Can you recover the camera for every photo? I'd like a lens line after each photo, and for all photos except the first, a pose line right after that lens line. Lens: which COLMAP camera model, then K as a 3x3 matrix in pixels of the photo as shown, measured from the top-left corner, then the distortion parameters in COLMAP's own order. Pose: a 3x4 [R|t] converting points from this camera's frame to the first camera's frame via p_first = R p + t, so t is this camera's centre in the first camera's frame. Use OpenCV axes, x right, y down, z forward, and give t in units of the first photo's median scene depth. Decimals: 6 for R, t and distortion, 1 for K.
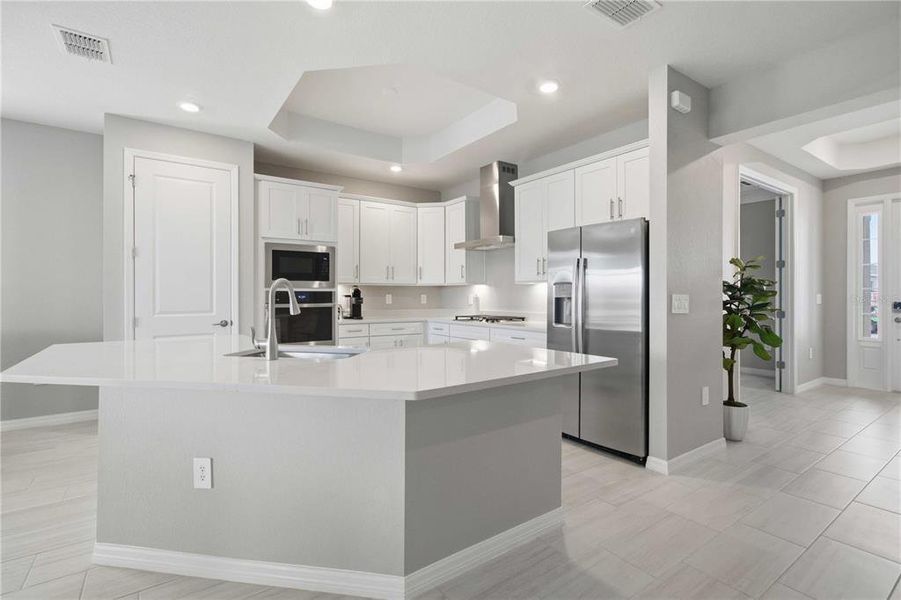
lens RADIAL K [[443.8, 0, 468.9], [0, 443.8, 295.9], [0, 0, 1]] dist [-0.004035, -0.000734]
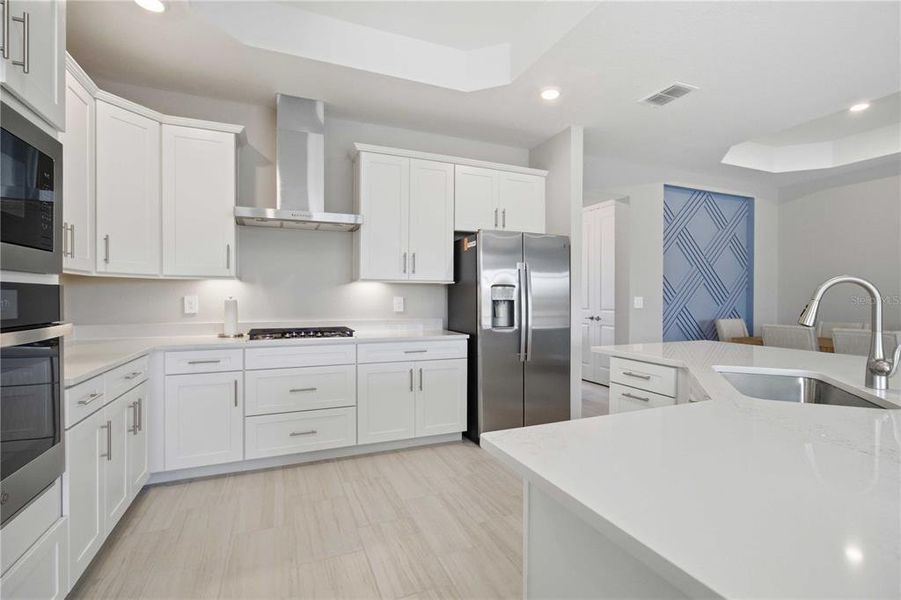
lens RADIAL K [[443.8, 0, 461.2], [0, 443.8, 300.0], [0, 0, 1]] dist [-0.004035, -0.000734]
pose [[0.217901, 0.007863, 0.975939, -0.728281], [0.000880, 0.999966, -0.008254, 0.011423], [-0.975971, 0.002657, 0.217886, 0.834676]]
